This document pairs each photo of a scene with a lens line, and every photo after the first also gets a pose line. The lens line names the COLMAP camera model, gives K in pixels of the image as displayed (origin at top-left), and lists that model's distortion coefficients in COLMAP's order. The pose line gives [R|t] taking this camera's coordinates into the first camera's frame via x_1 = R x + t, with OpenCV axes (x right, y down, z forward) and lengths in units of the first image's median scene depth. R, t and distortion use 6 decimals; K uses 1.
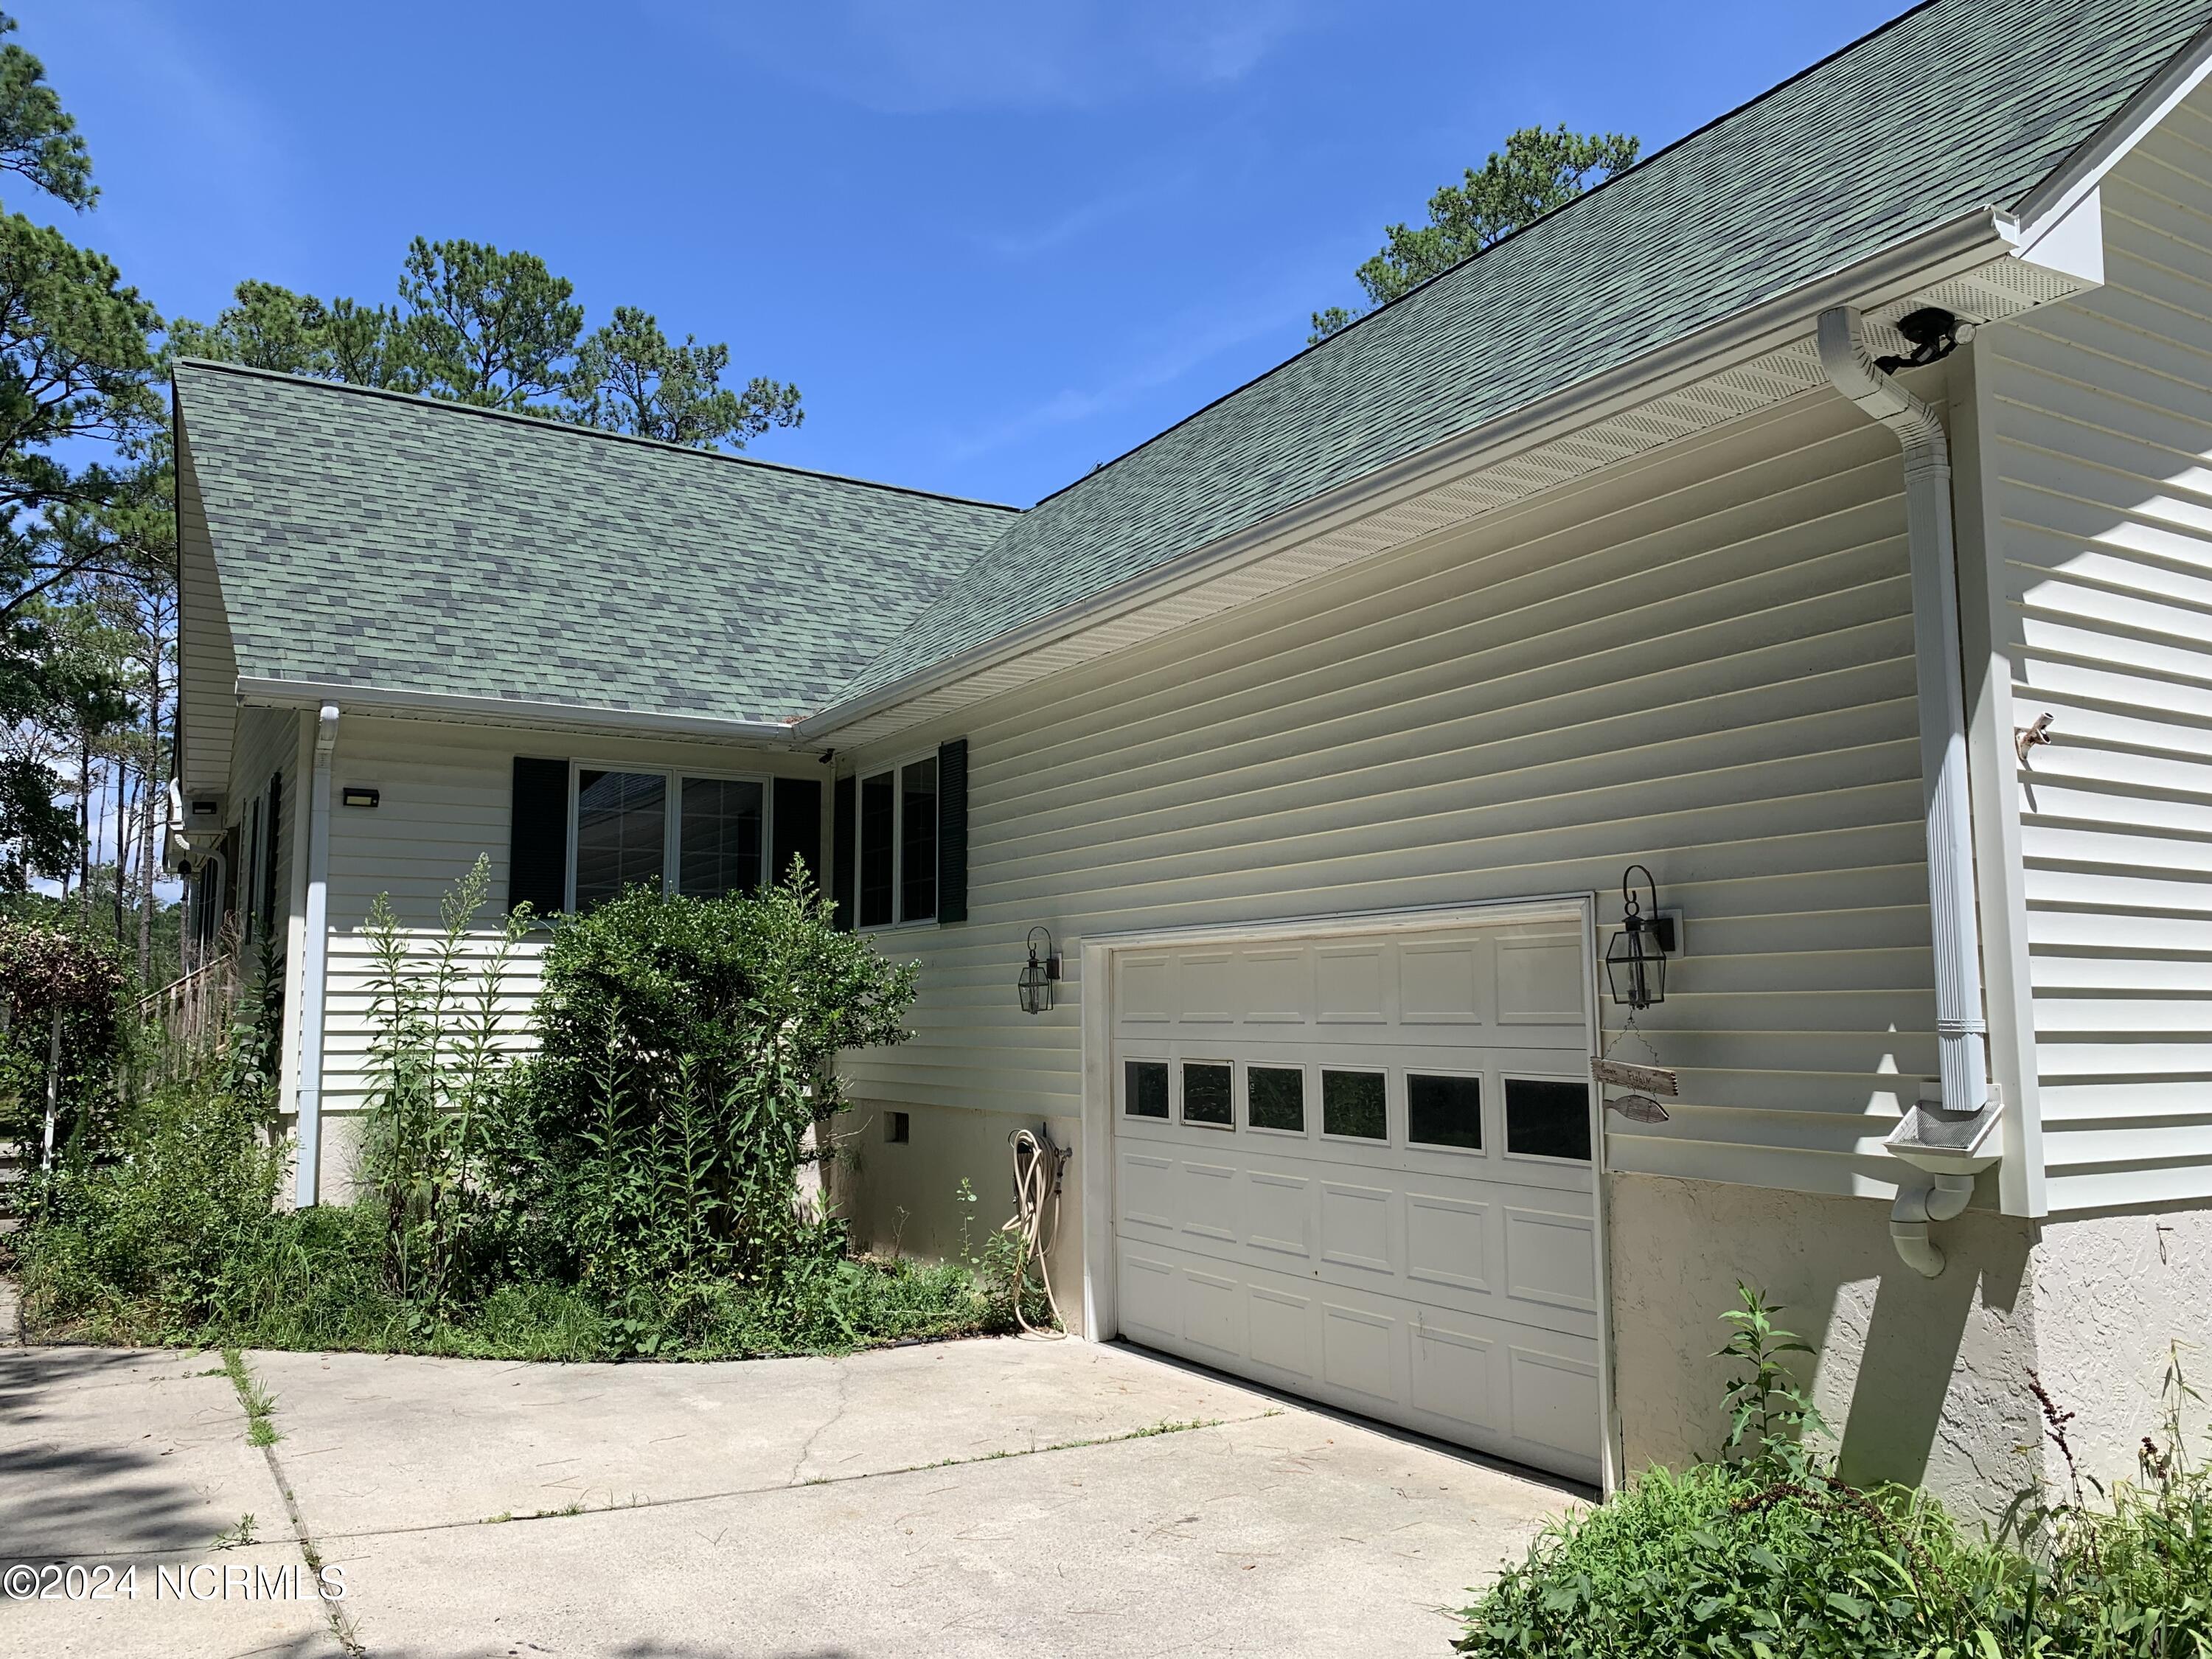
lens RADIAL K [[1744.2, 0, 1100.6], [0, 1744.2, 854.0], [0, 0, 1]] dist [-0.026003, 0.049809]
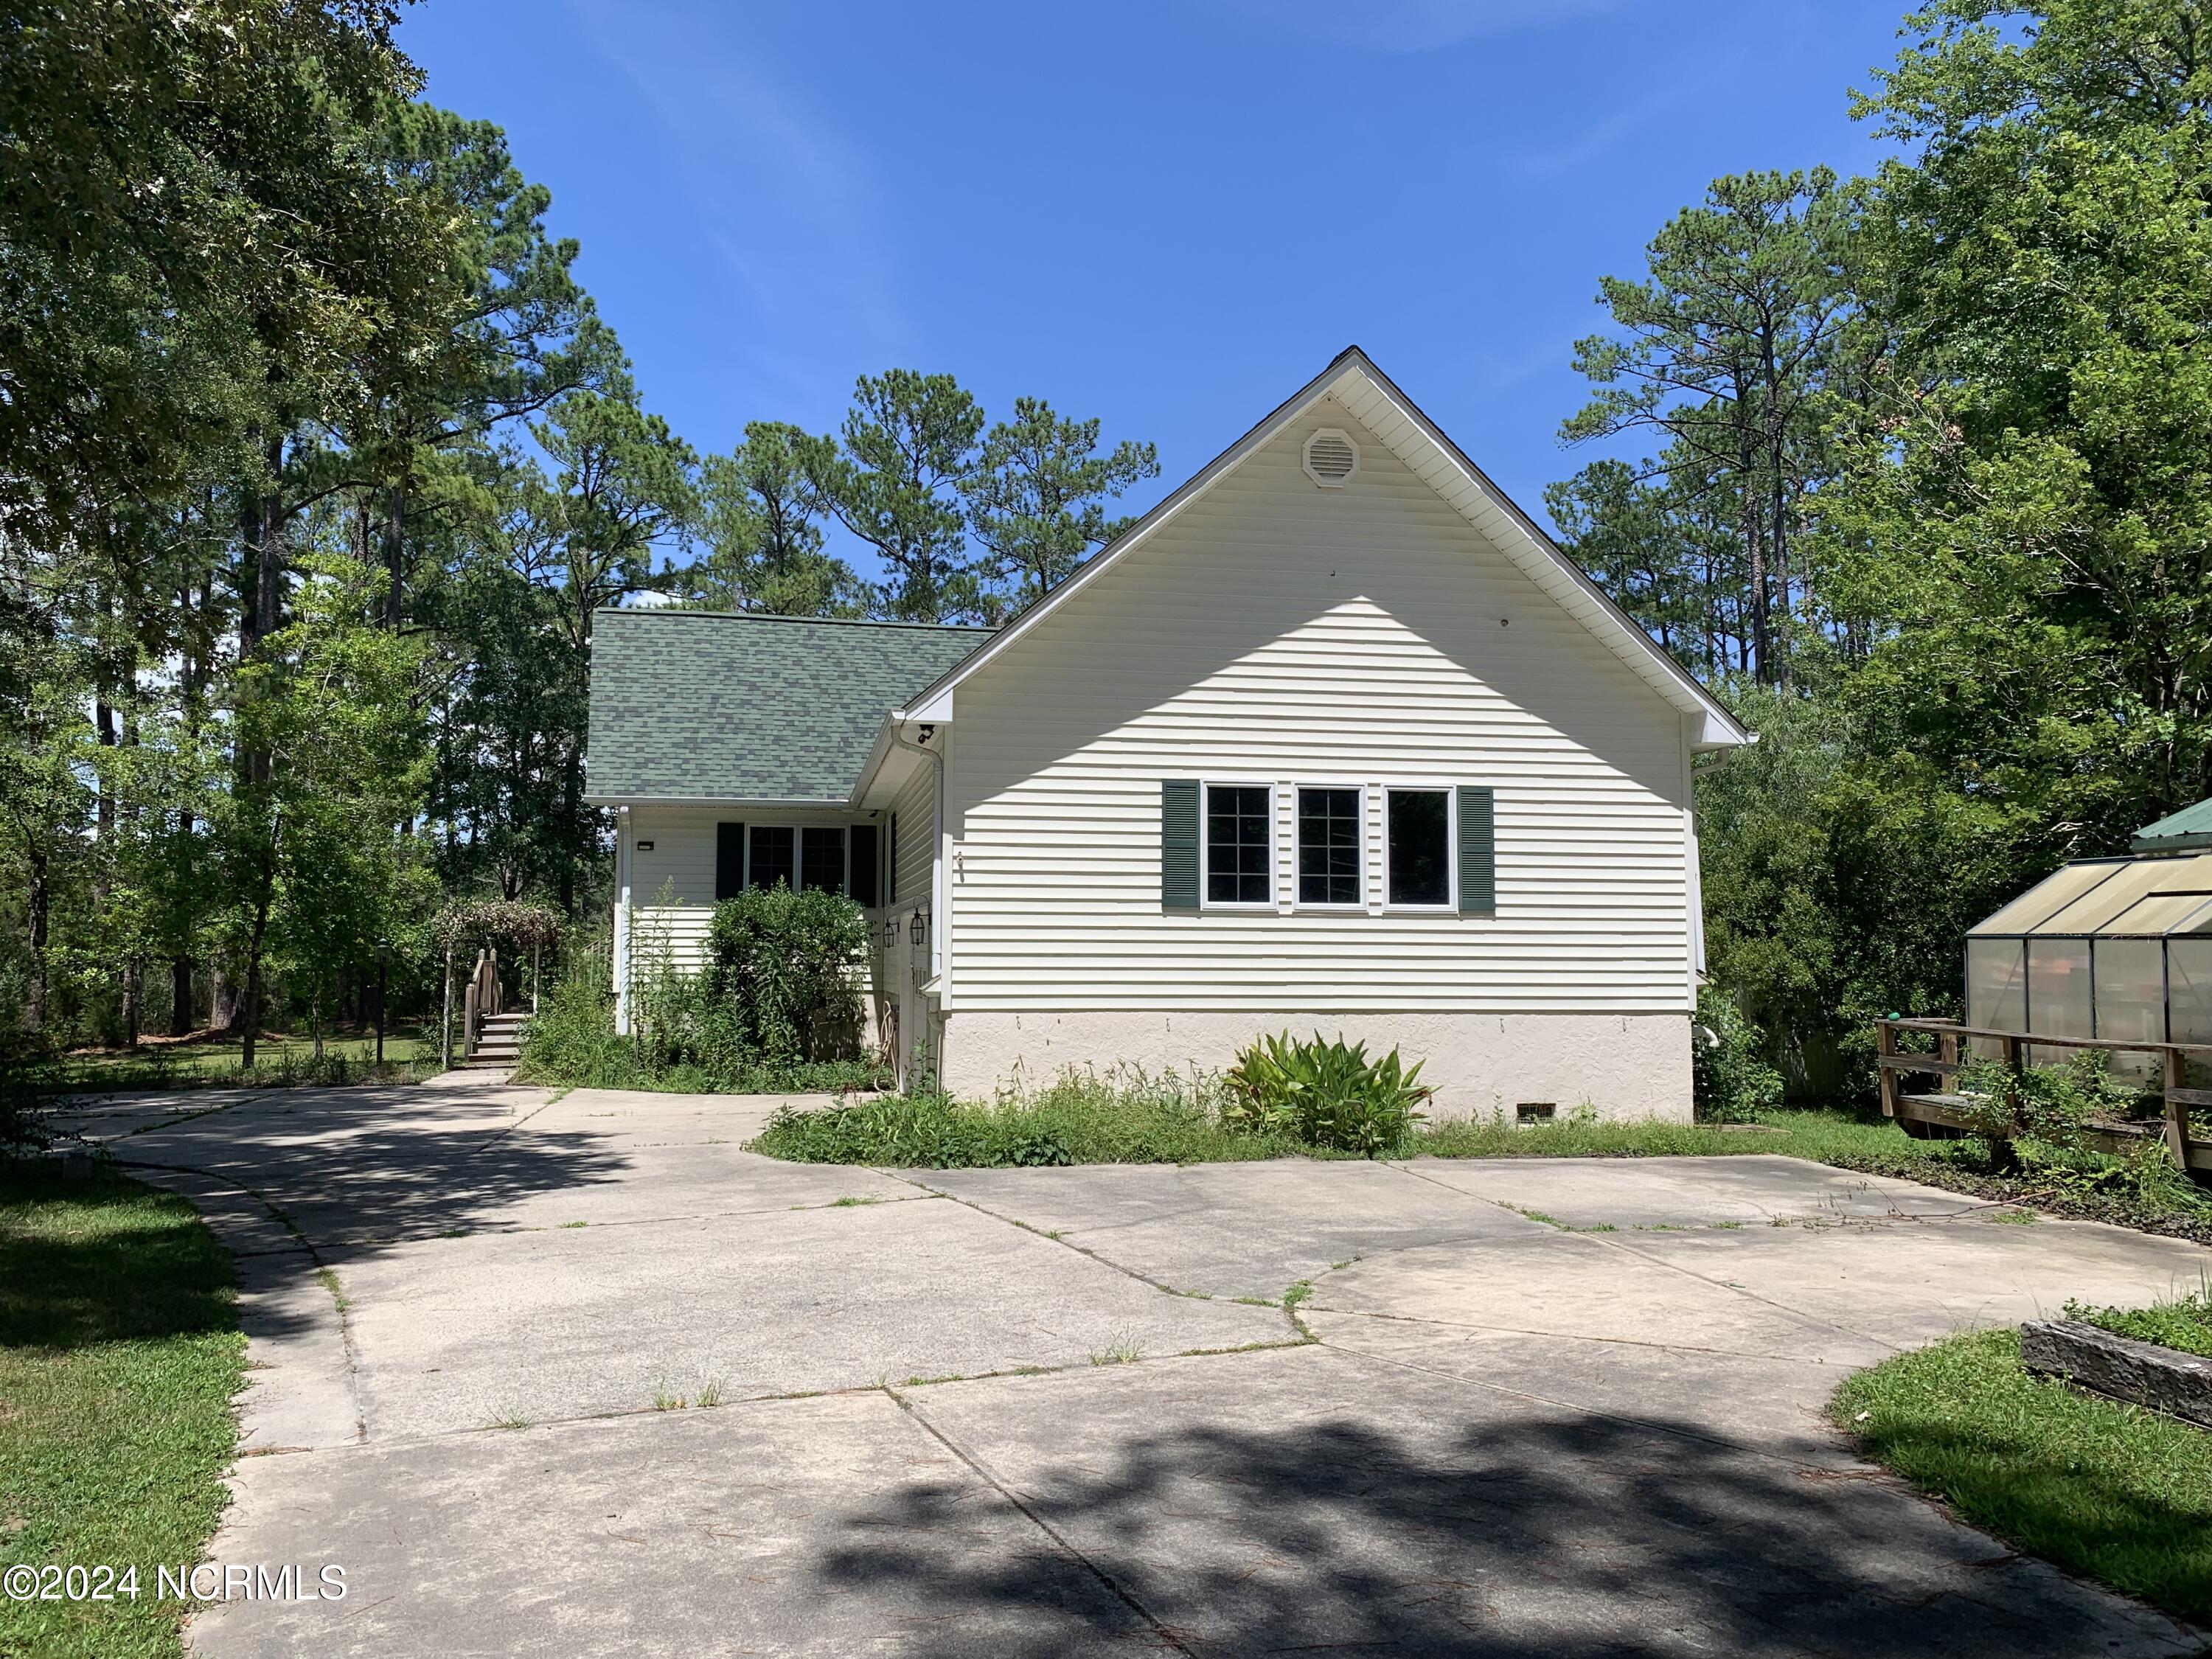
lens RADIAL K [[1695.0, 0, 1095.1], [0, 1695.0, 833.0], [0, 0, 1]] dist [0.146205, -0.314369]
pose [[0.943772, -0.023512, -0.329761, 0.671251], [0.032802, 0.999206, 0.022636, -0.066022], [0.328967, -0.032180, 0.943793, -0.680866]]
